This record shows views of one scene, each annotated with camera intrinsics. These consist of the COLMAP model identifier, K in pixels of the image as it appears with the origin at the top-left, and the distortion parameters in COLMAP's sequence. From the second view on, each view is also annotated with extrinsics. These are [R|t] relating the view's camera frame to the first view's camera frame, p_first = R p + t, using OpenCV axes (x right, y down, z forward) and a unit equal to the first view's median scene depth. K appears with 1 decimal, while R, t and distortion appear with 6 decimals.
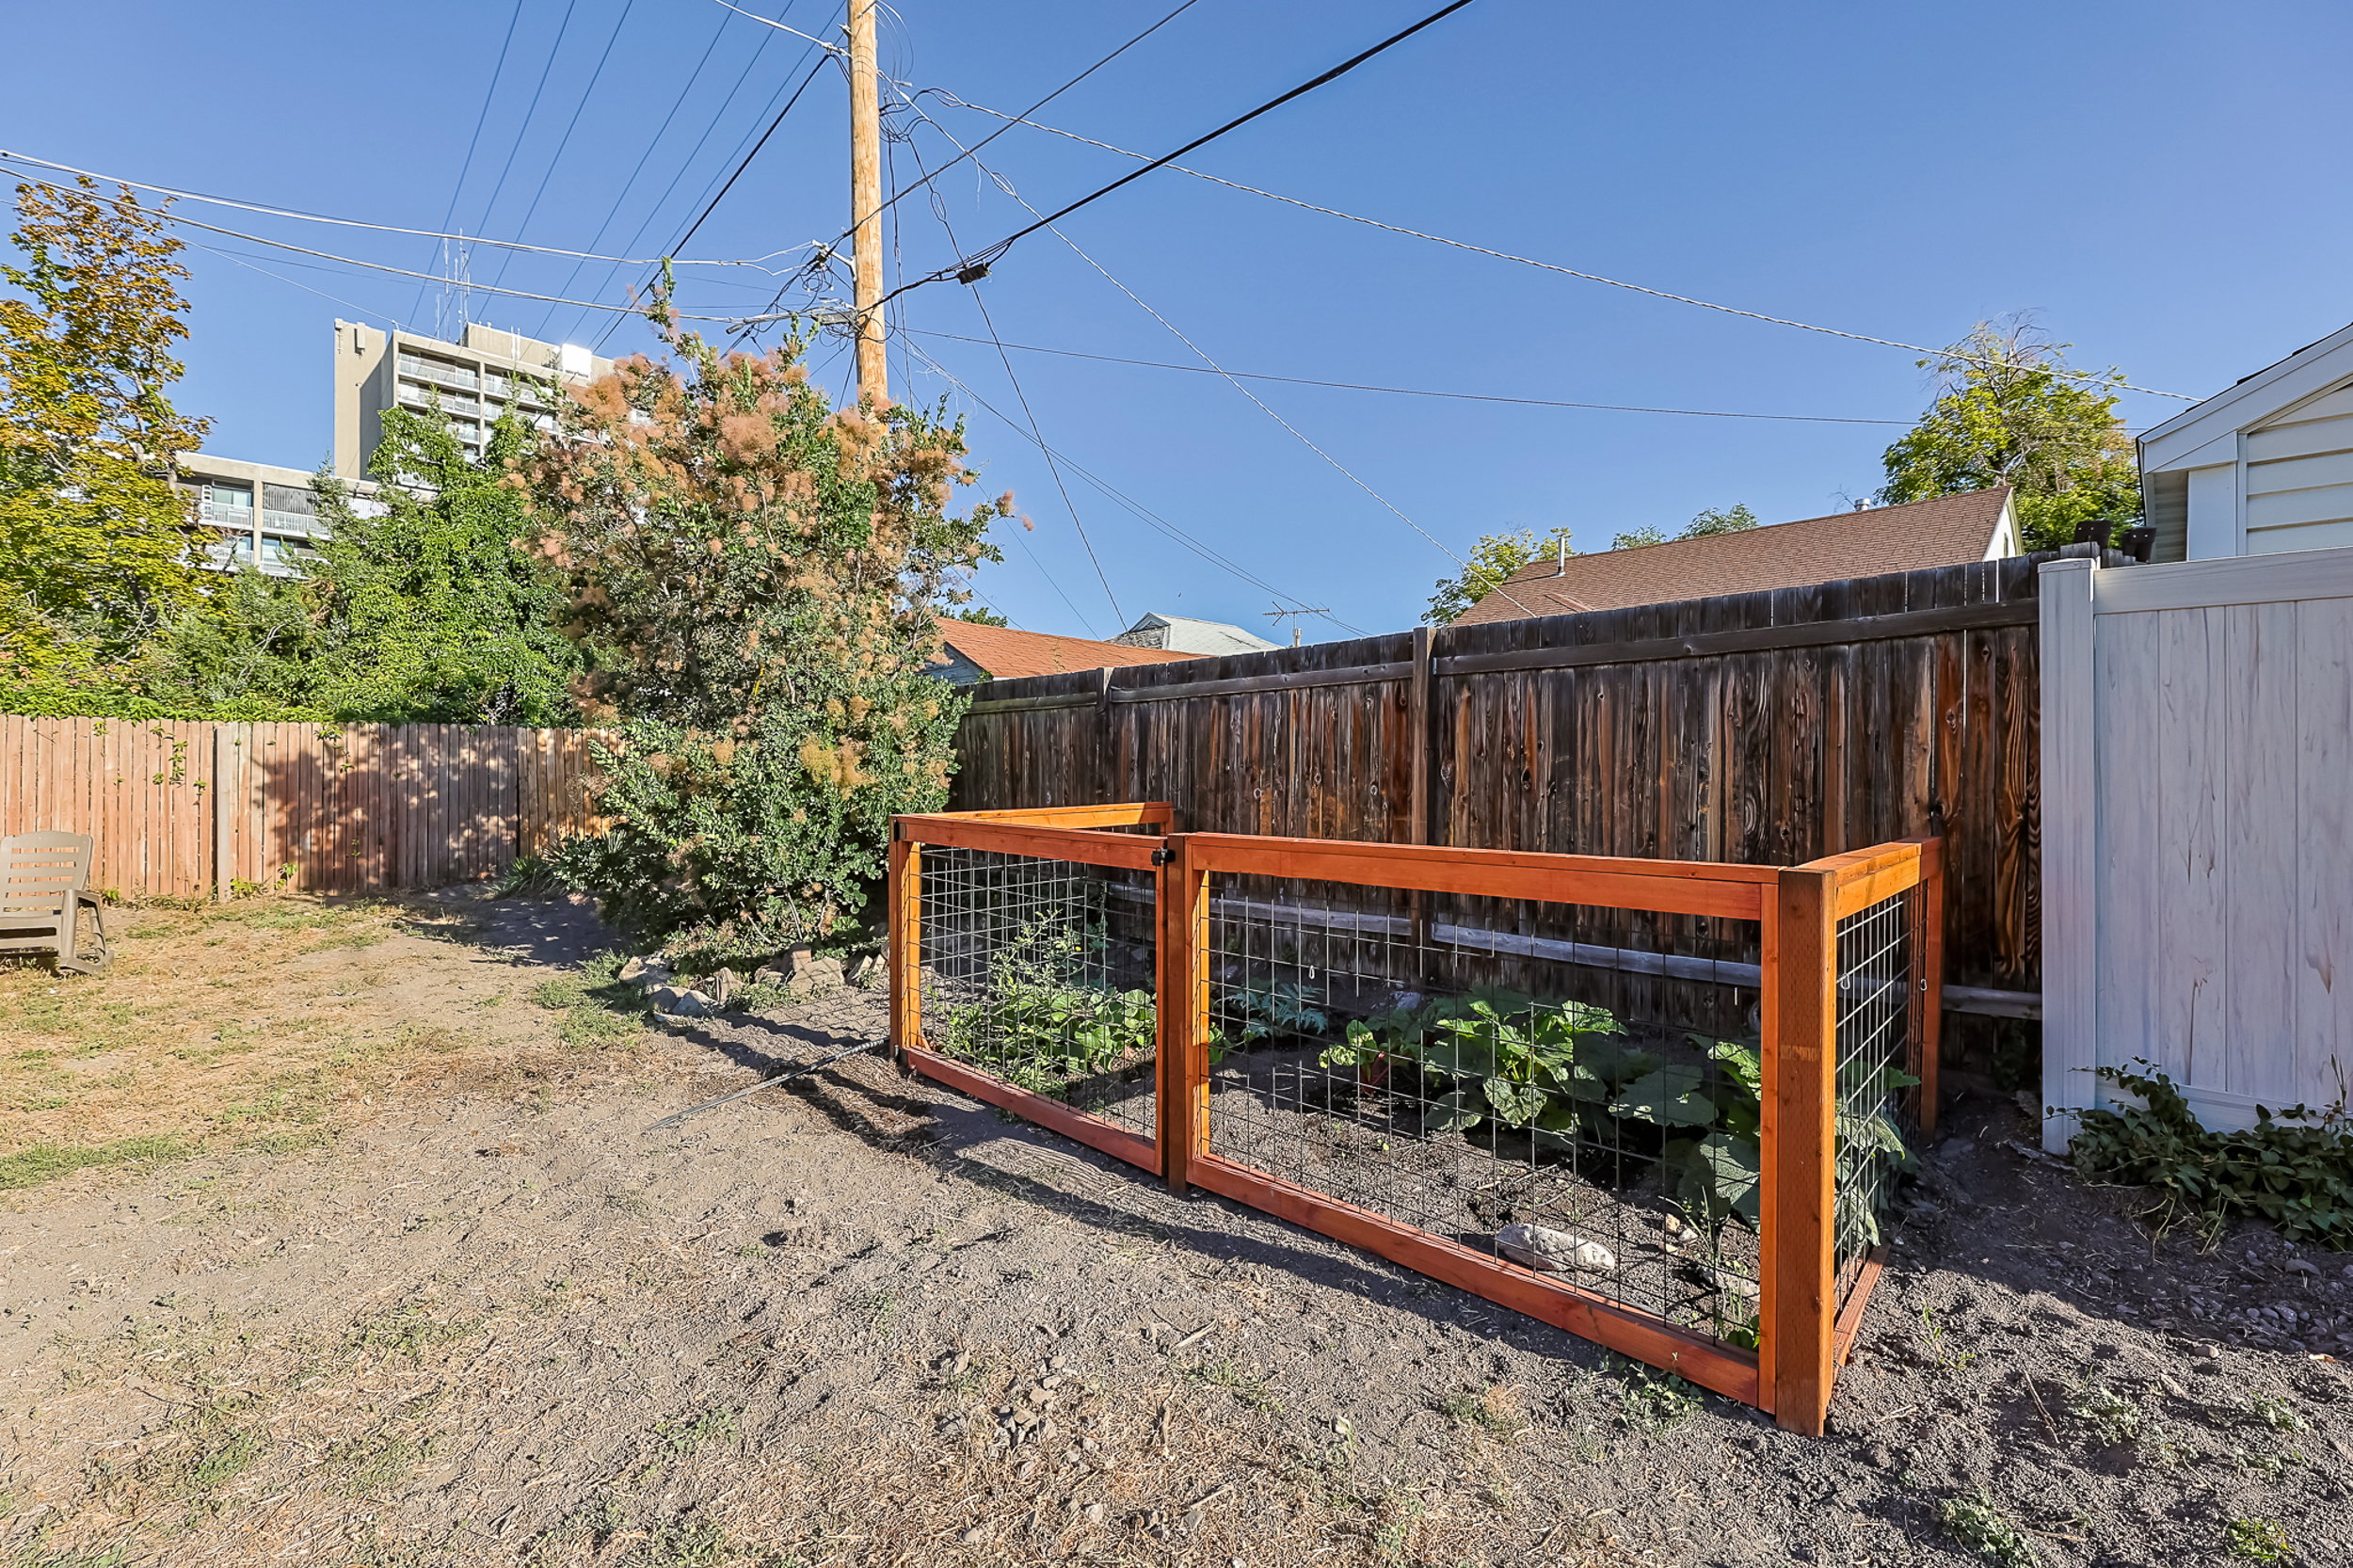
lens RADIAL K [[995.7, 0, 1185.1], [0, 995.7, 775.4], [0, 0, 1]] dist [-0.002886, -0.000614]
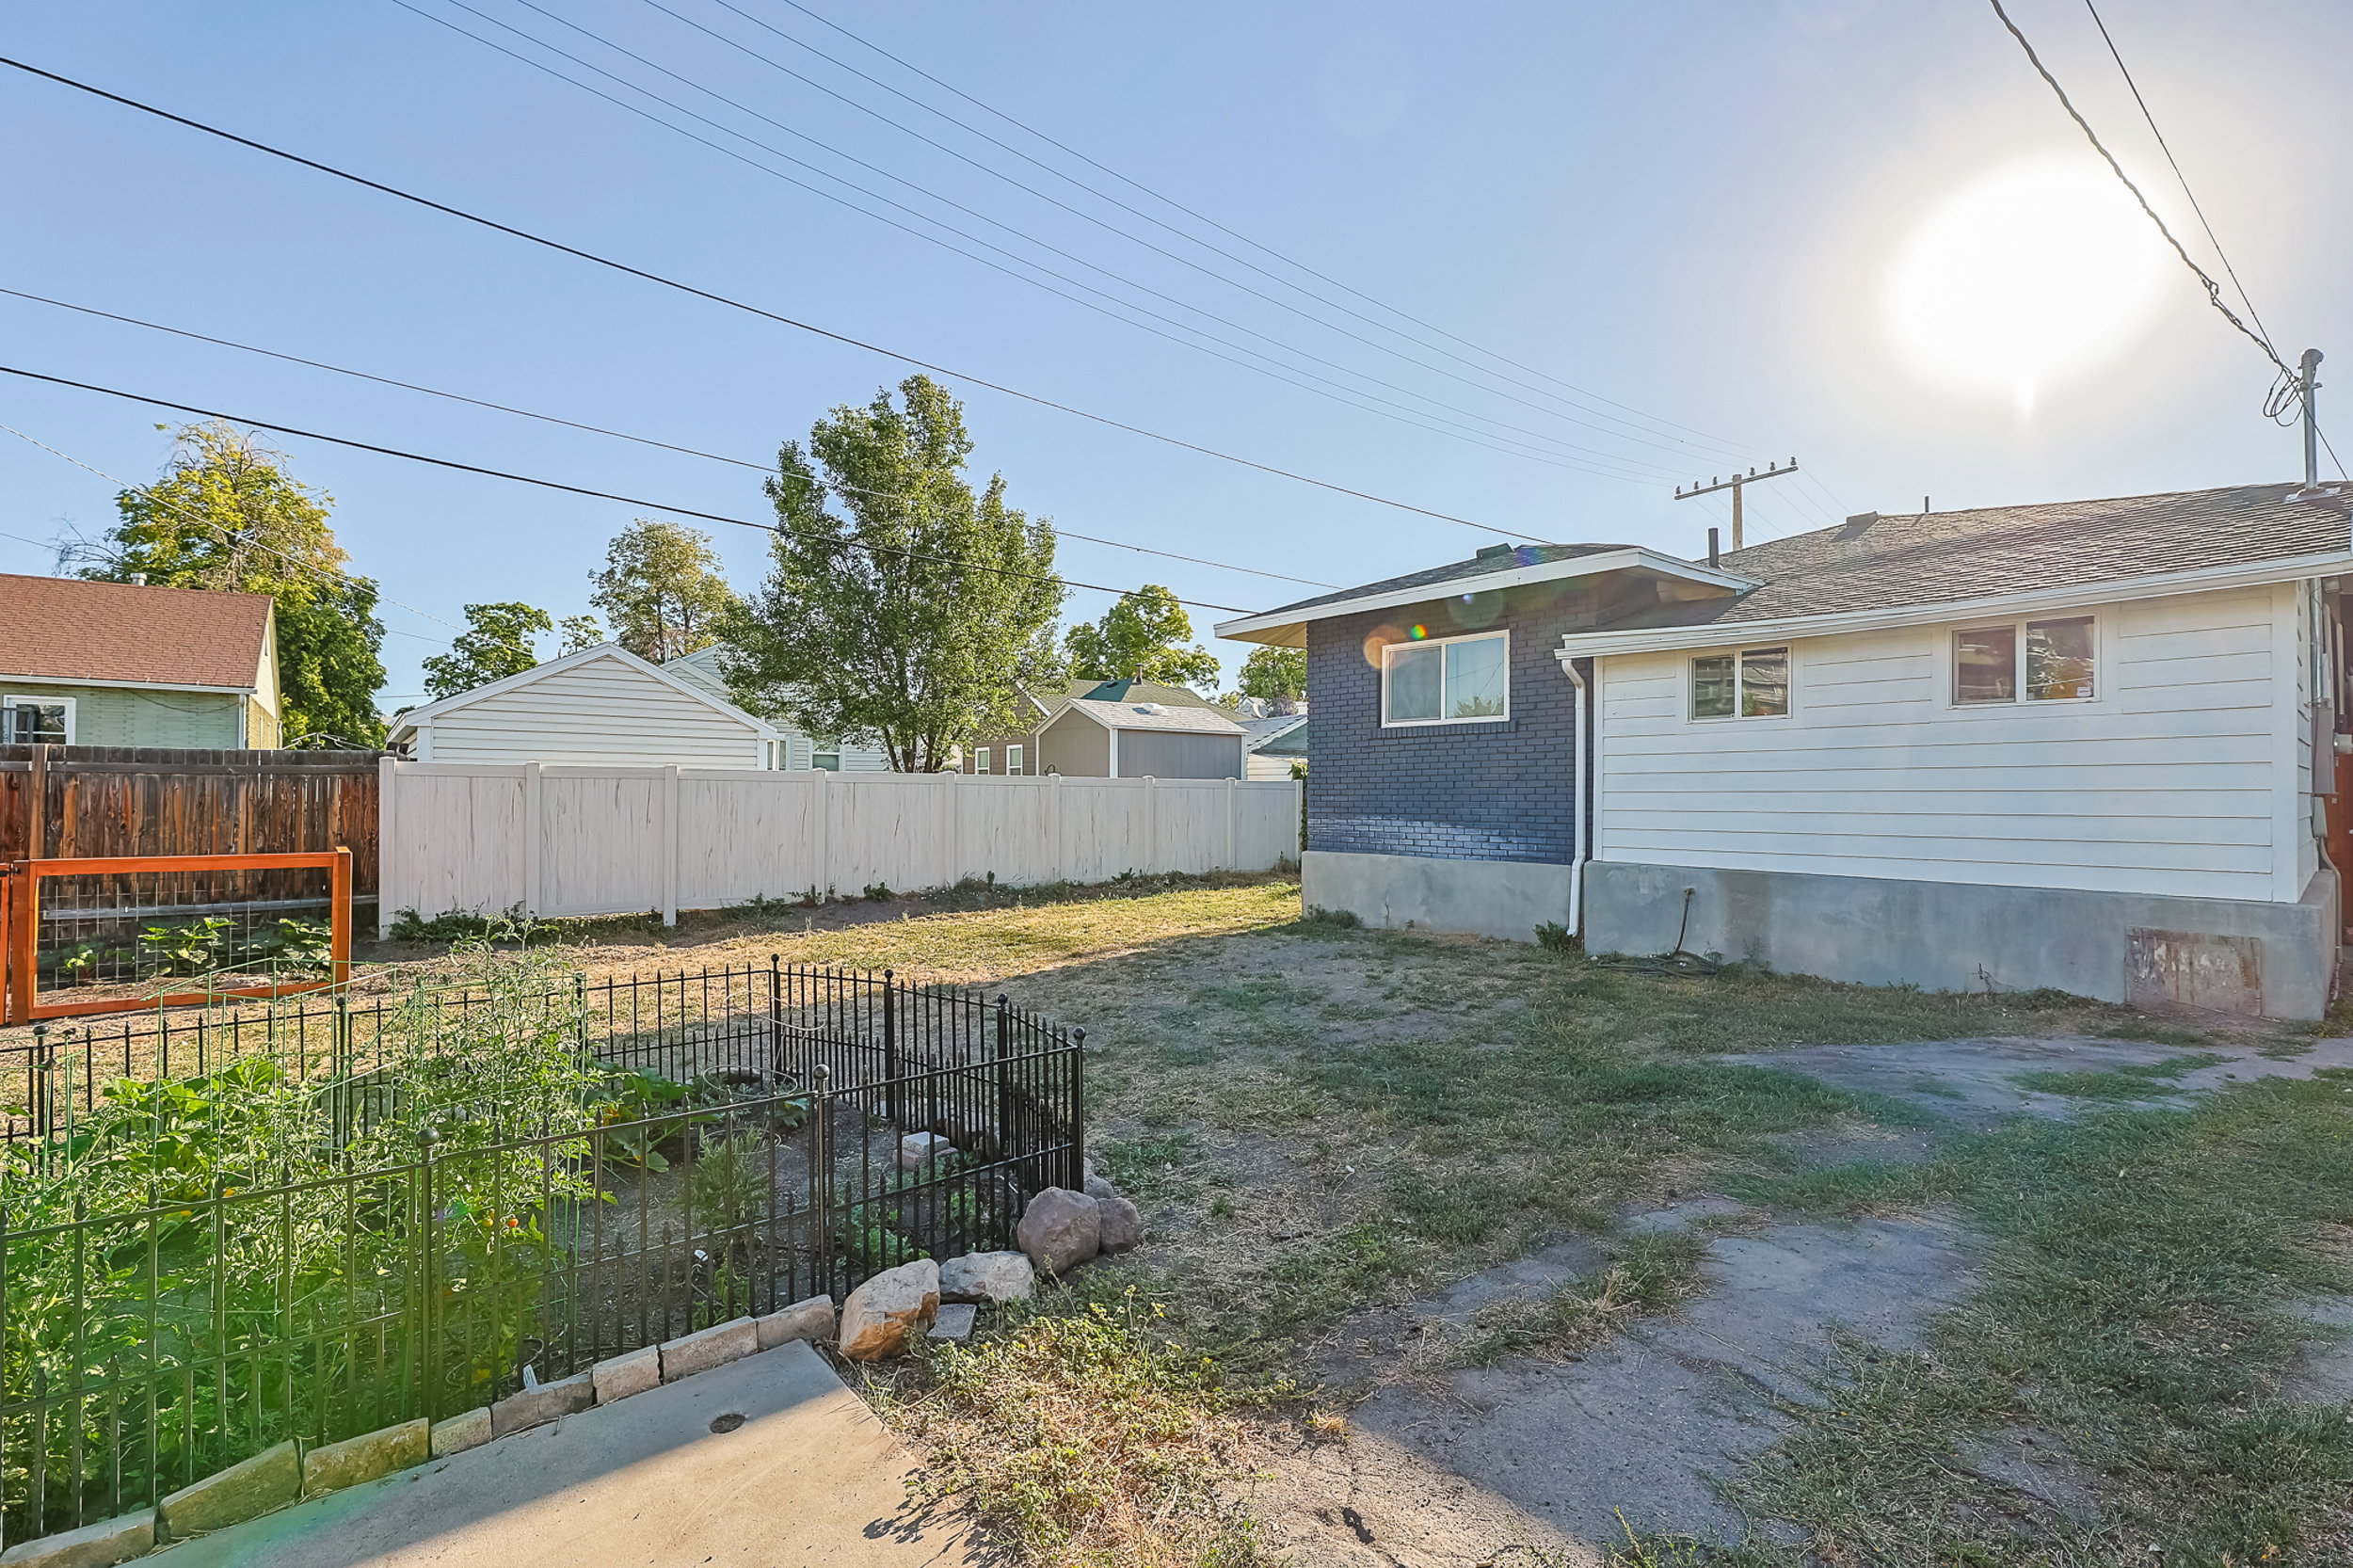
lens RADIAL K [[995.7, 0, 1180.7], [0, 995.7, 785.8], [0, 0, 1]] dist [-0.002886, -0.000614]
pose [[0.085625, 0.007497, 0.996299, -1.636596], [-0.003931, 0.999966, -0.007186, -0.084518], [-0.996320, -0.003301, 0.085651, -1.433225]]
